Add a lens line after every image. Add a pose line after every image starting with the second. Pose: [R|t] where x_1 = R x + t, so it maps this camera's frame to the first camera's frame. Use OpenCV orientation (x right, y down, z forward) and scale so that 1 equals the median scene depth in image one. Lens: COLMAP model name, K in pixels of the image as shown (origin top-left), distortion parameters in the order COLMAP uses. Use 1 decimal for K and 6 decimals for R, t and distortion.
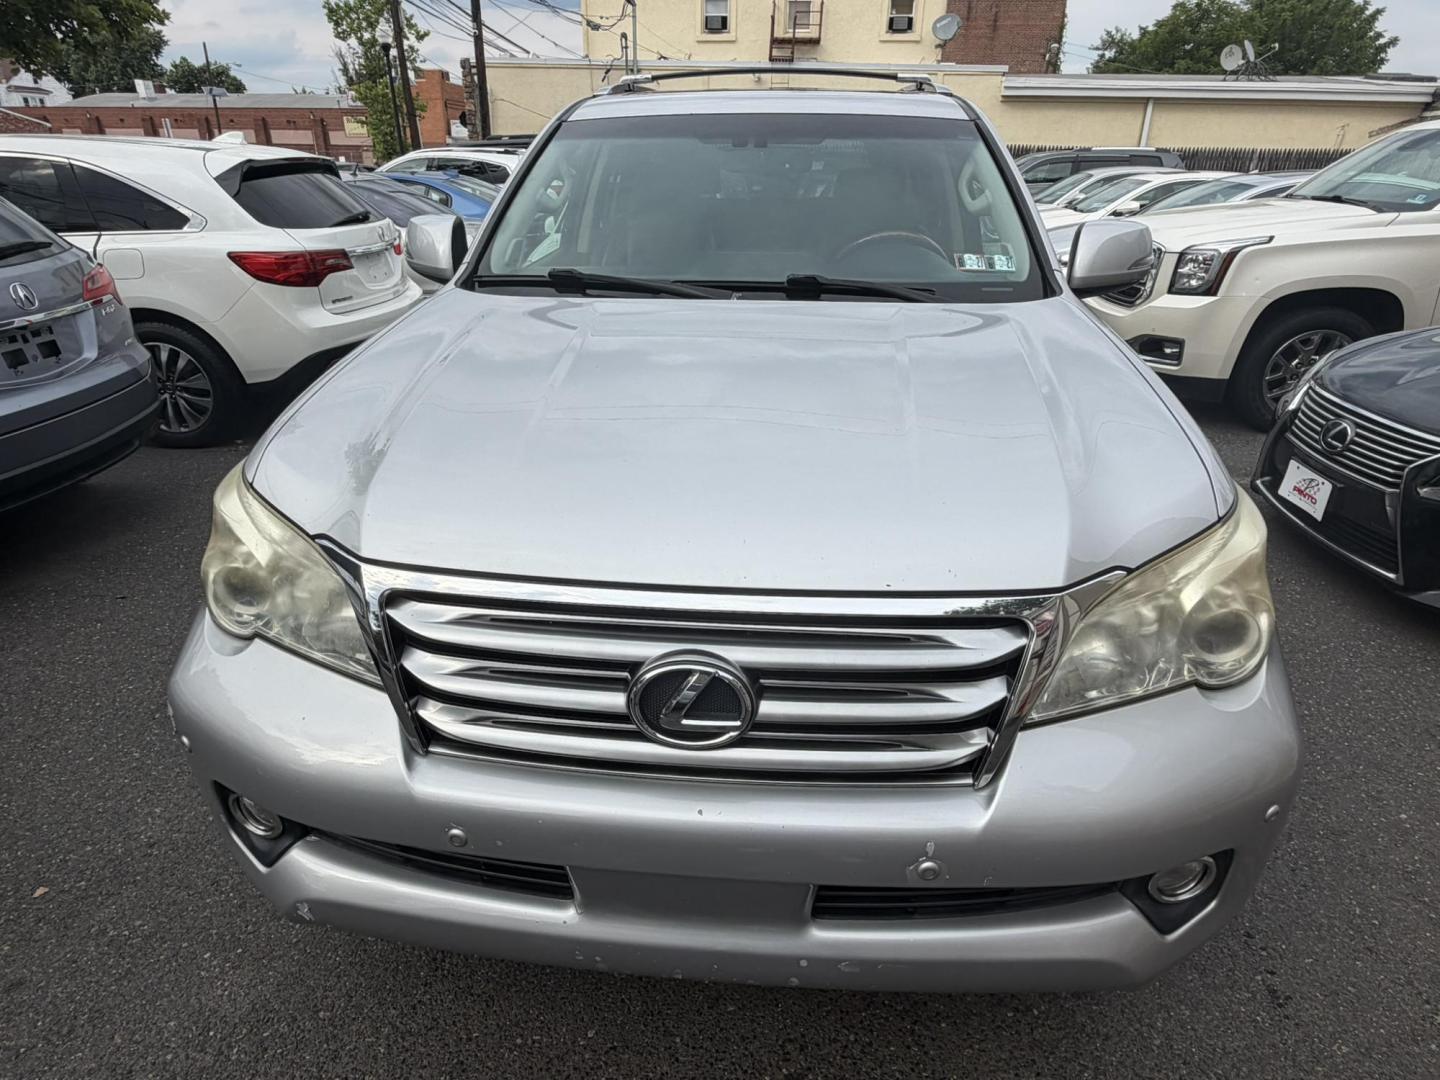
lens RADIAL K [[832.9, 0, 709.0], [0, 832.9, 535.9], [0, 0, 1]] dist [0.004052, -0.002798]
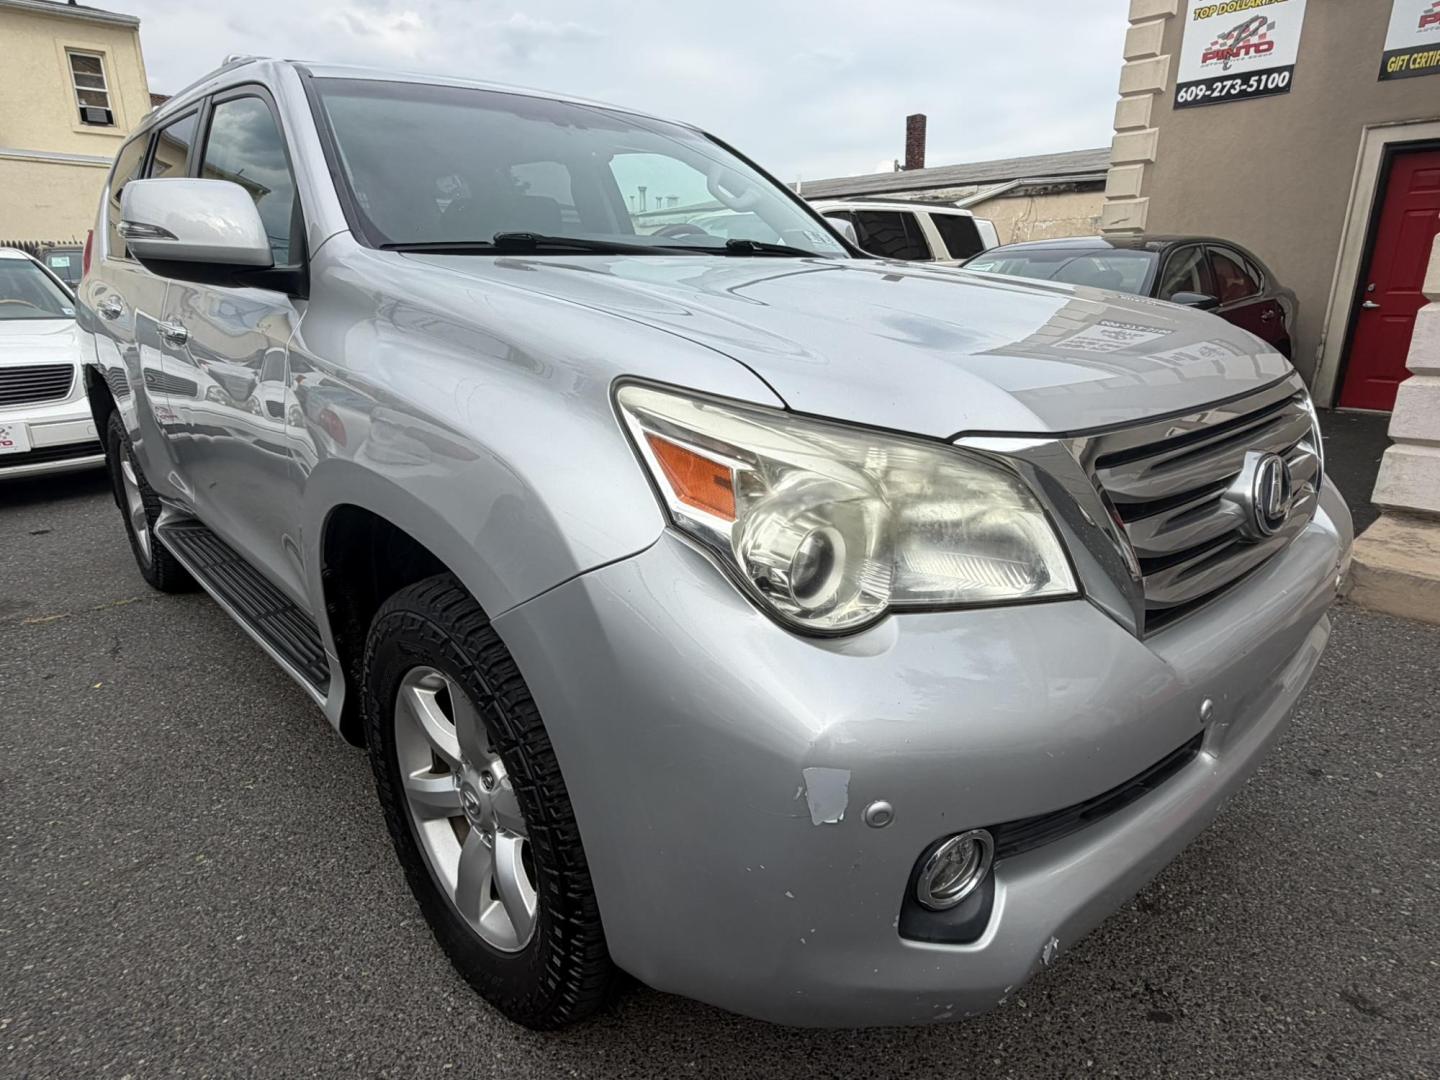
lens RADIAL K [[832.9, 0, 709.0], [0, 832.9, 535.9], [0, 0, 1]] dist [0.004052, -0.002798]
pose [[0.668501, -0.227539, 0.708048, -0.068387], [0.312695, 0.949801, 0.009998, 0.000480], [-0.674780, 0.214719, 0.706093, 0.037659]]
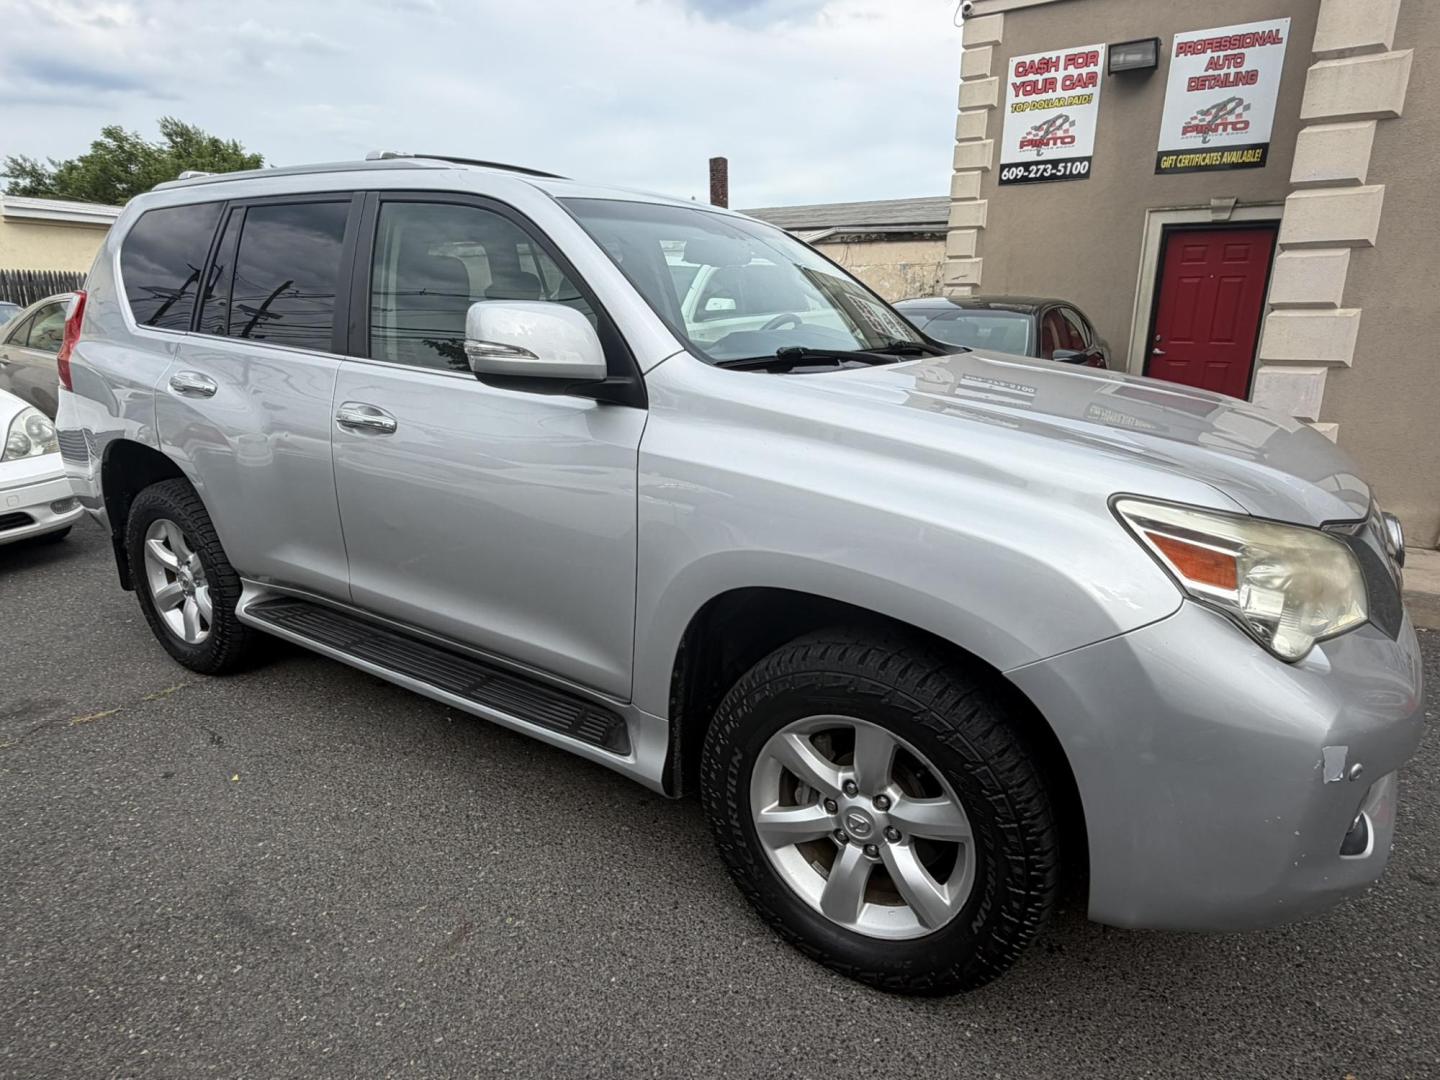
lens RADIAL K [[830.1, 0, 714.5], [0, 830.1, 537.4], [0, 0, 1]] dist [0.002647, -0.001348]
pose [[0.464269, -0.240095, 0.852531, -0.107998], [0.357729, 0.931383, 0.067490, -0.021211], [-0.810237, 0.273642, 0.518301, 0.063901]]
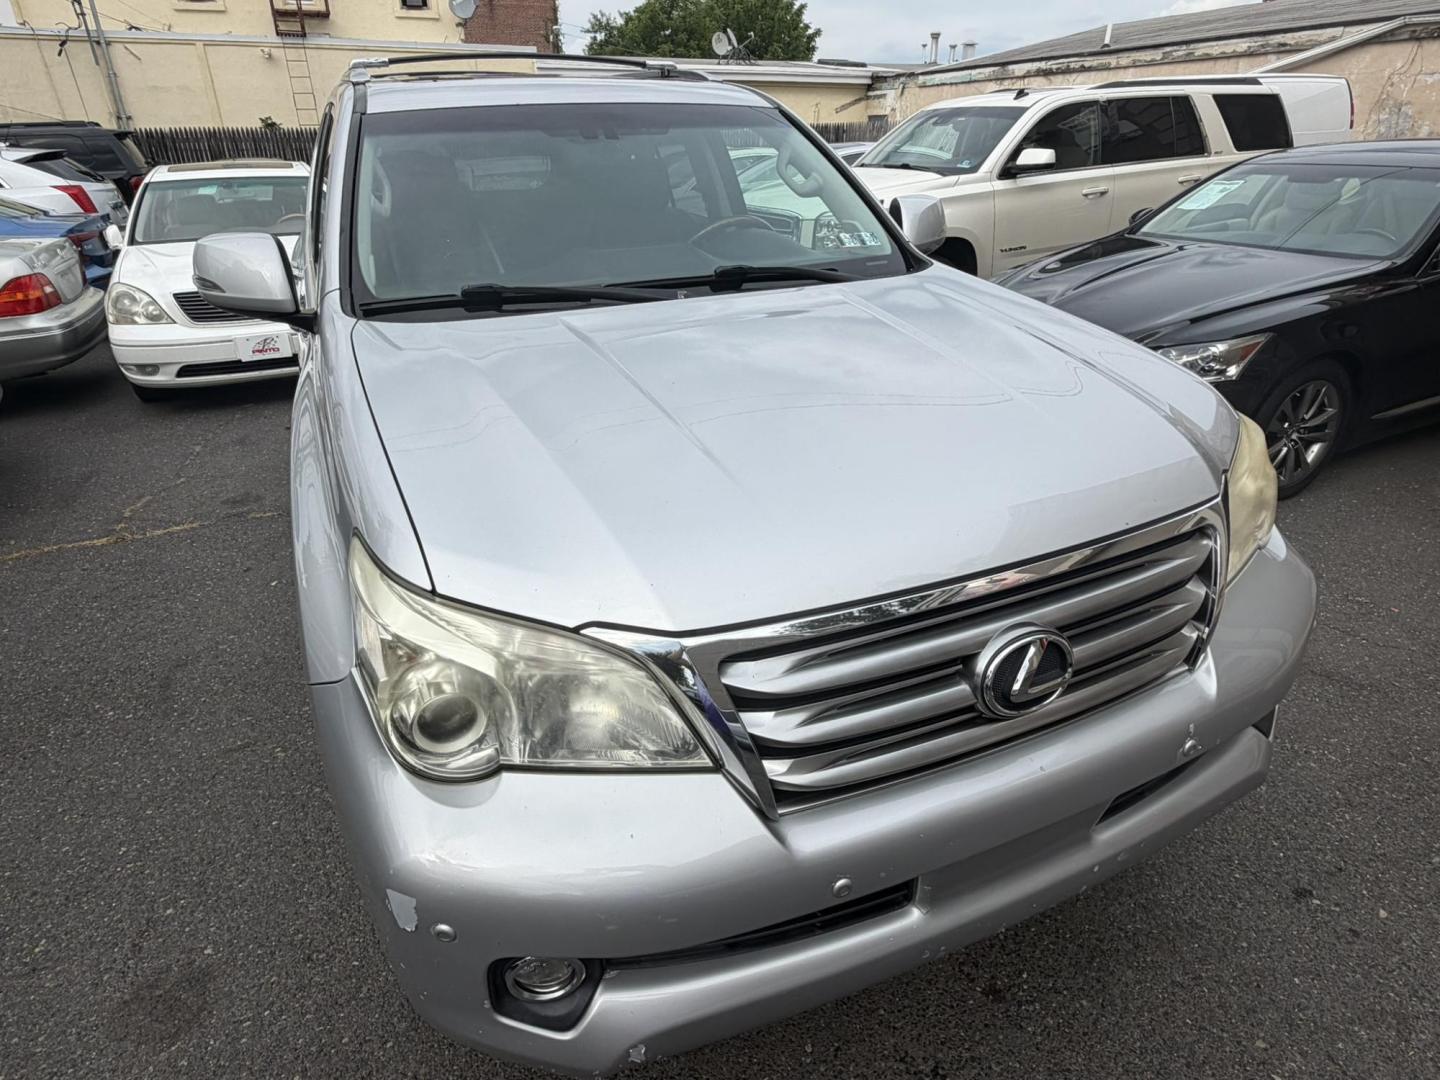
lens RADIAL K [[834.7, 0, 703.4], [0, 834.7, 542.5], [0, 0, 1]] dist [0.003018, -0.001529]
pose [[0.871912, -0.234510, 0.429853, -0.041436], [0.224002, 0.971642, 0.075723, -0.006951], [-0.435421, 0.030264, 0.899718, 0.011103]]
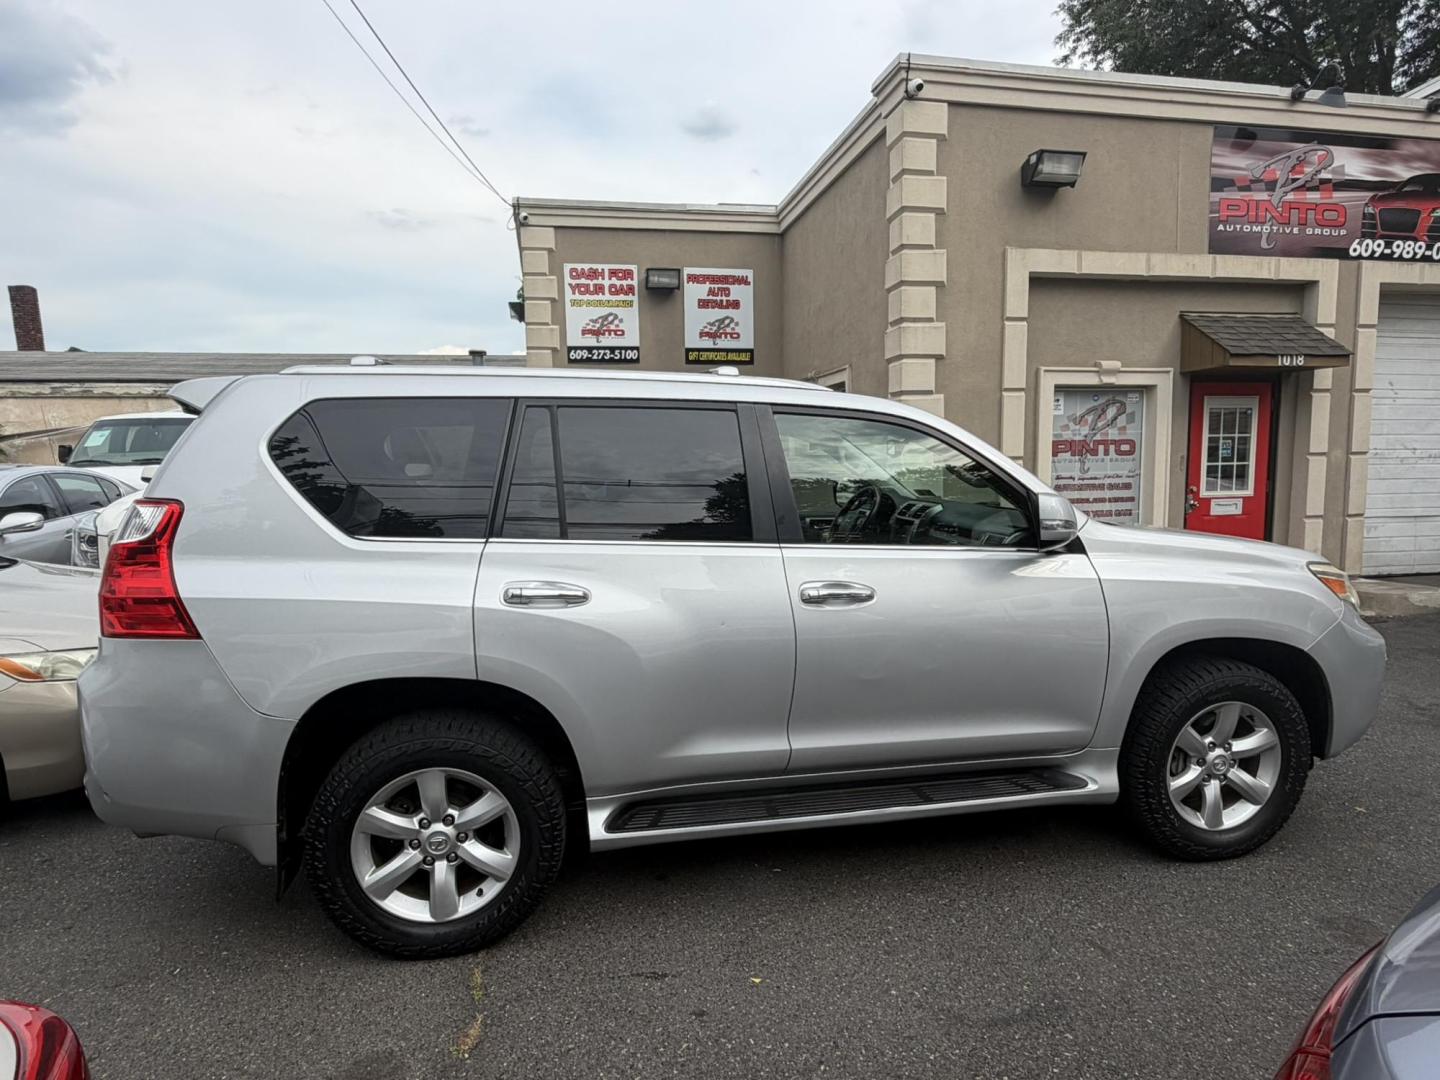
lens RADIAL K [[832.9, 0, 709.0], [0, 832.9, 535.9], [0, 0, 1]] dist [0.004052, -0.002798]
pose [[-0.284943, -0.101045, 0.953204, -0.146469], [0.401648, 0.890333, 0.214445, -0.088247], [-0.870337, 0.443957, -0.213110, 0.194207]]
